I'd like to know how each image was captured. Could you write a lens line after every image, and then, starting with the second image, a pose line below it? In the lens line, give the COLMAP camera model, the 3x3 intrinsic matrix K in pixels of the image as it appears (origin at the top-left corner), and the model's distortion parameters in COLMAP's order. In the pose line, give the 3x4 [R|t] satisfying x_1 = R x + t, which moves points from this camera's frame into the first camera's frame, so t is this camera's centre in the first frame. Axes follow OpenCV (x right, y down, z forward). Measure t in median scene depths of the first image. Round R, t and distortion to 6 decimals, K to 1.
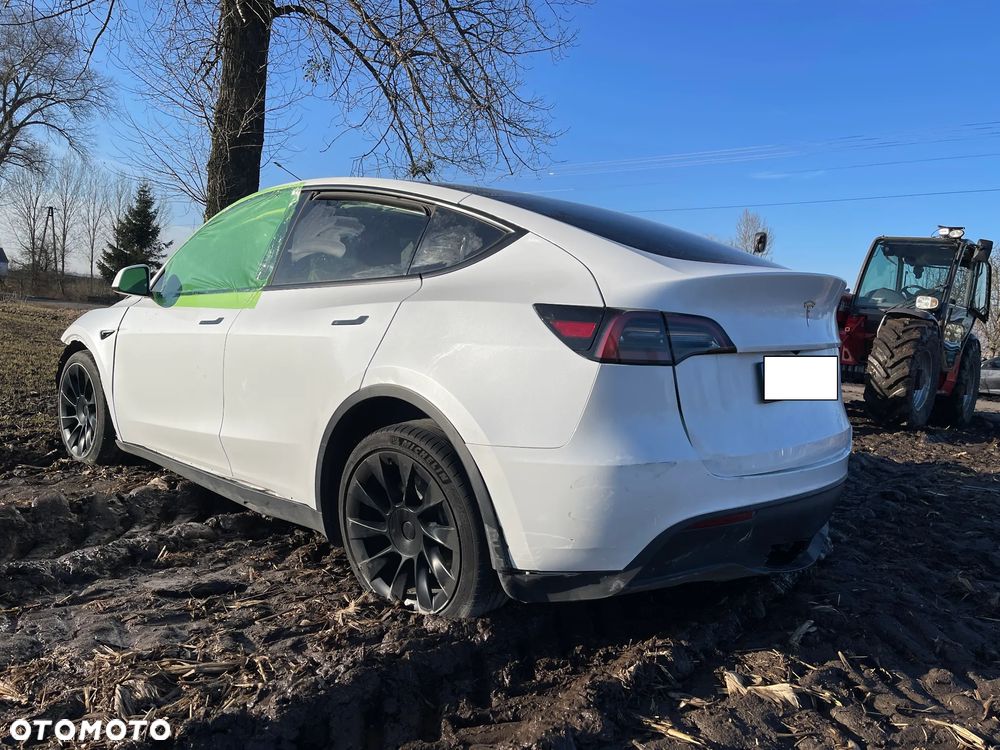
lens RADIAL K [[756.7, 0, 505.9], [0, 756.7, 375.0], [0, 0, 1]] dist [0.076992, -0.098566]
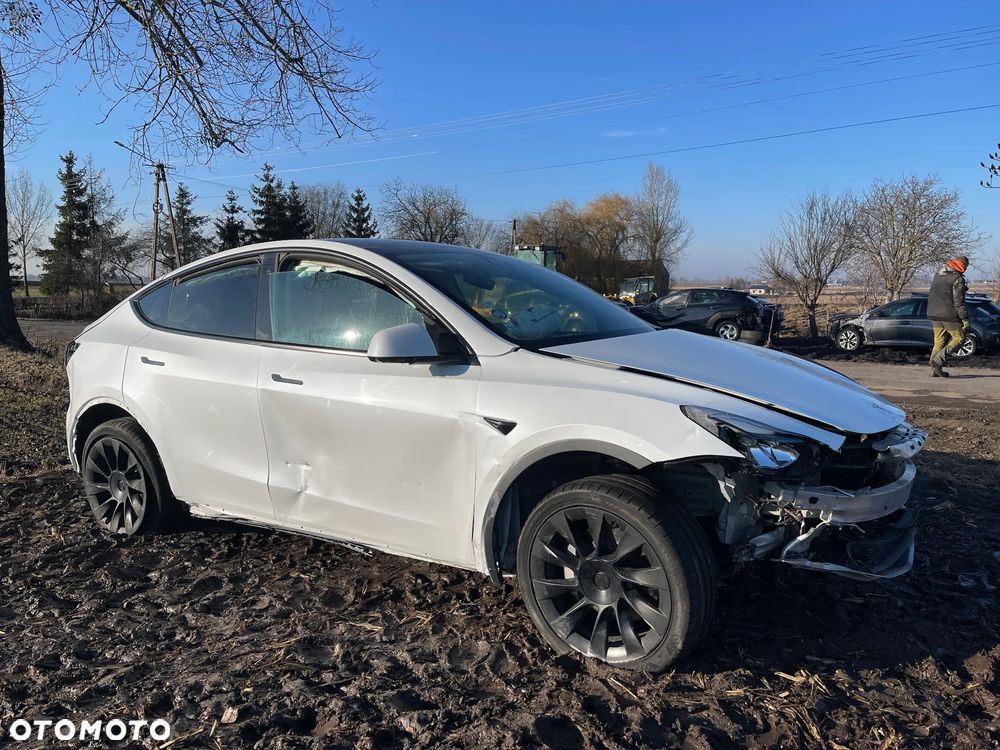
lens RADIAL K [[756.7, 0, 493.4], [0, 756.7, 383.5], [0, 0, 1]] dist [0.076992, -0.098566]
pose [[0.993939, -0.085097, 0.069602, 0.705778], [0.081360, 0.995173, 0.054867, -0.133306], [-0.073935, -0.048871, 0.996065, 0.772486]]
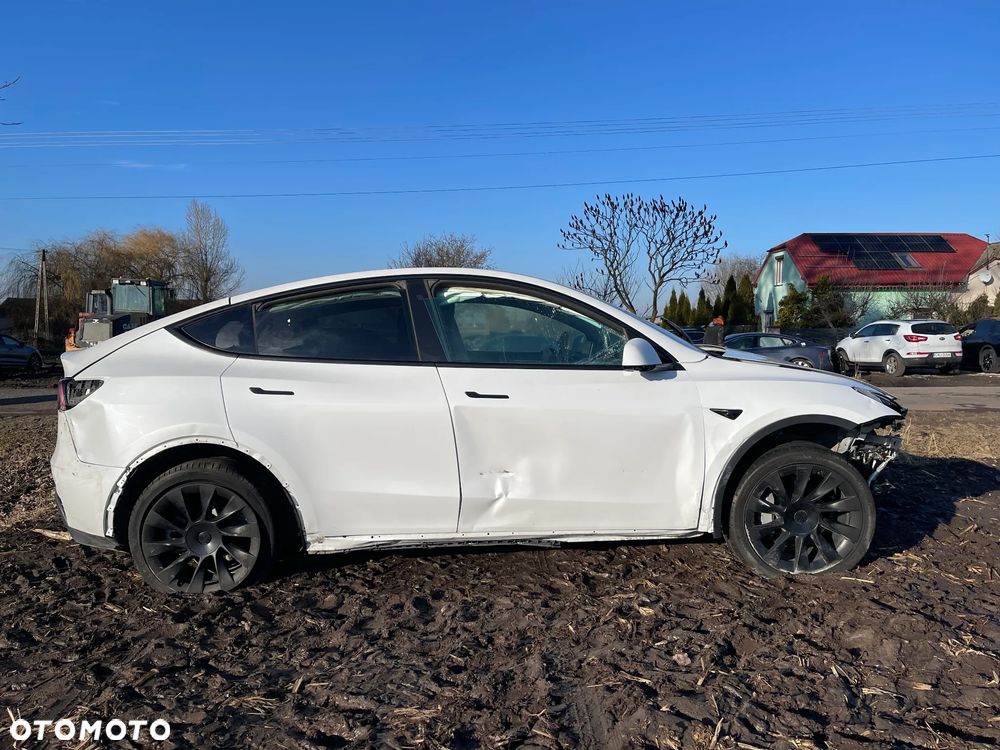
lens RADIAL K [[756.7, 0, 496.3], [0, 756.7, 381.0], [0, 0, 1]] dist [0.076992, -0.098566]
pose [[0.776615, -0.122368, 0.617977, -0.257296], [0.111166, 0.992179, 0.056763, -0.192391], [-0.620090, 0.024615, 0.784145, 0.956802]]
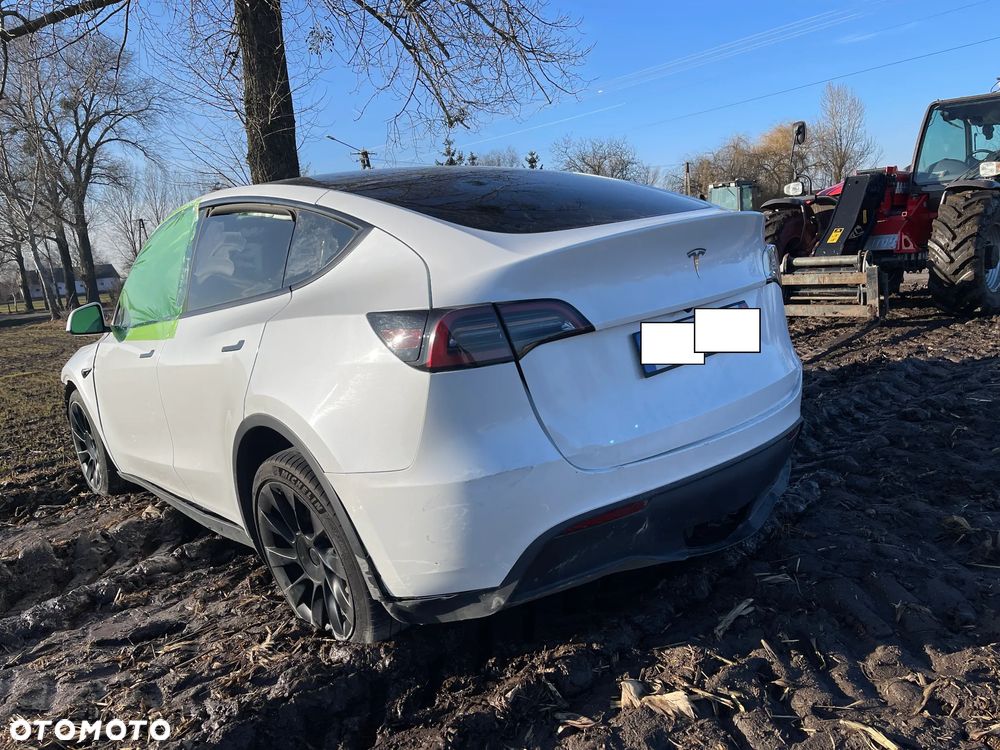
lens RADIAL K [[756.7, 0, 503.8], [0, 756.7, 379.6], [0, 0, 1]] dist [0.076992, -0.098566]
pose [[0.978288, -0.152142, -0.140733, 0.232786], [0.164066, 0.983412, 0.077349, -0.043970], [0.126631, -0.098759, 0.987021, 0.079721]]
